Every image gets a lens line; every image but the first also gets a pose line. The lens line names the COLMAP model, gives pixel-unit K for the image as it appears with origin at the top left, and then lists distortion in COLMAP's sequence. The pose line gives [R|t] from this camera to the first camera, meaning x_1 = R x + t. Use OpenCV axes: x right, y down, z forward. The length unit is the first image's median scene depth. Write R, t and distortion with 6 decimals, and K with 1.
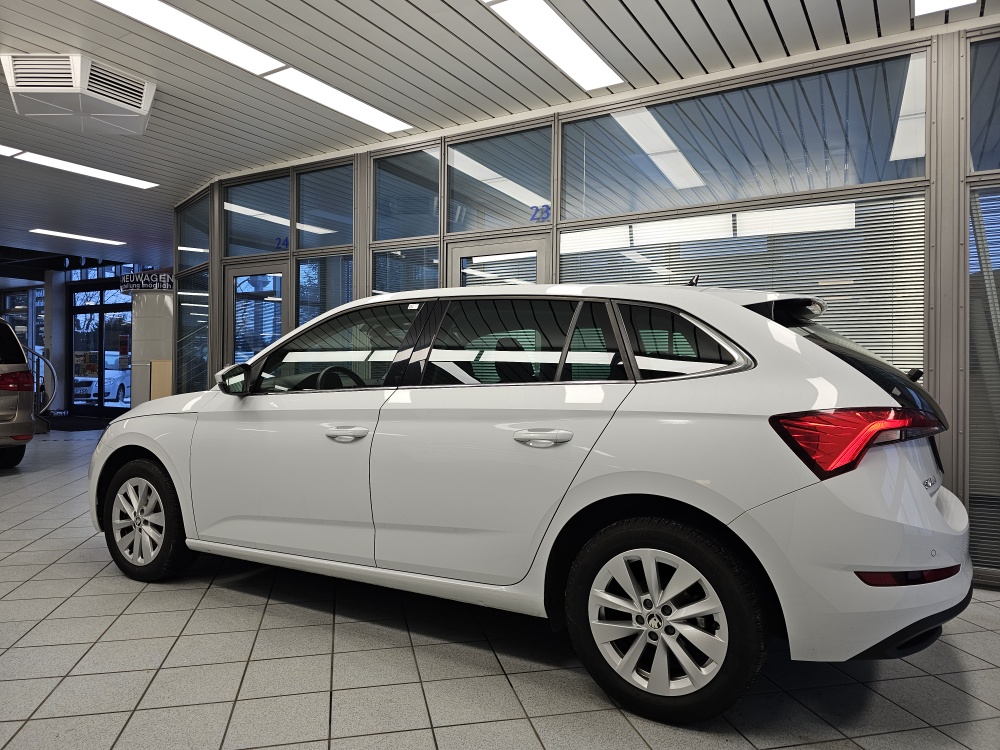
lens RADIAL K [[669.6, 0, 500.0], [0, 669.6, 375.0], [0, 0, 1]] dist [0.059581, -0.058537]
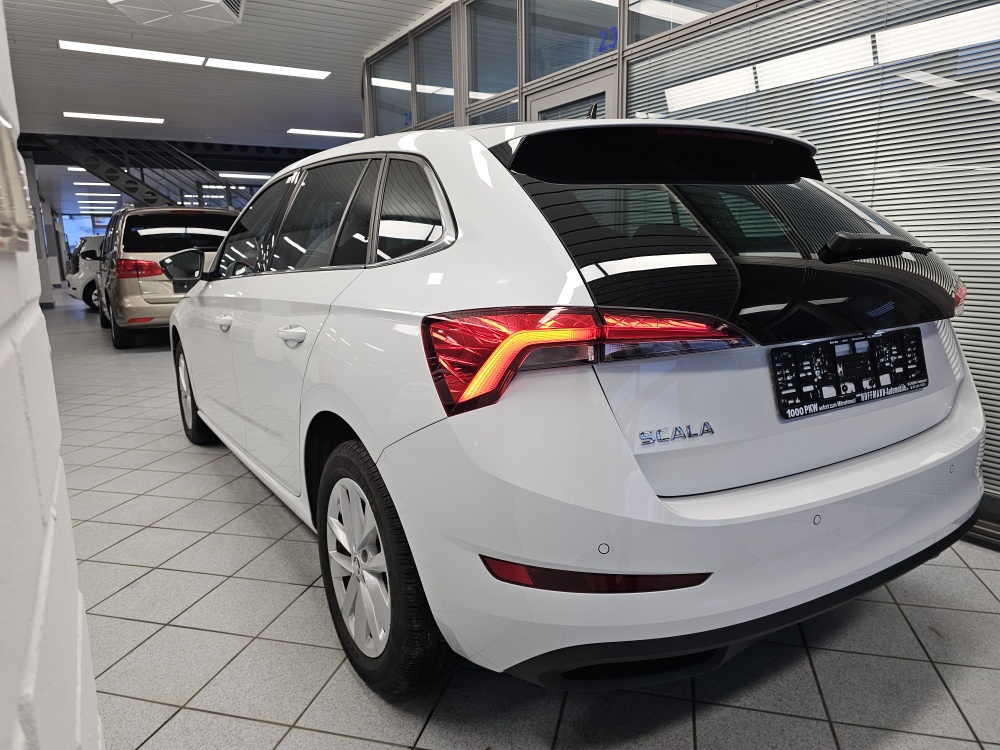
lens RADIAL K [[669.6, 0, 500.0], [0, 669.6, 375.0], [0, 0, 1]] dist [0.059581, -0.058537]
pose [[0.887369, 0.058392, -0.457347, 0.686324], [0.026546, 0.983832, 0.177117, 0.001333], [0.460294, -0.169308, 0.871472, 0.386374]]
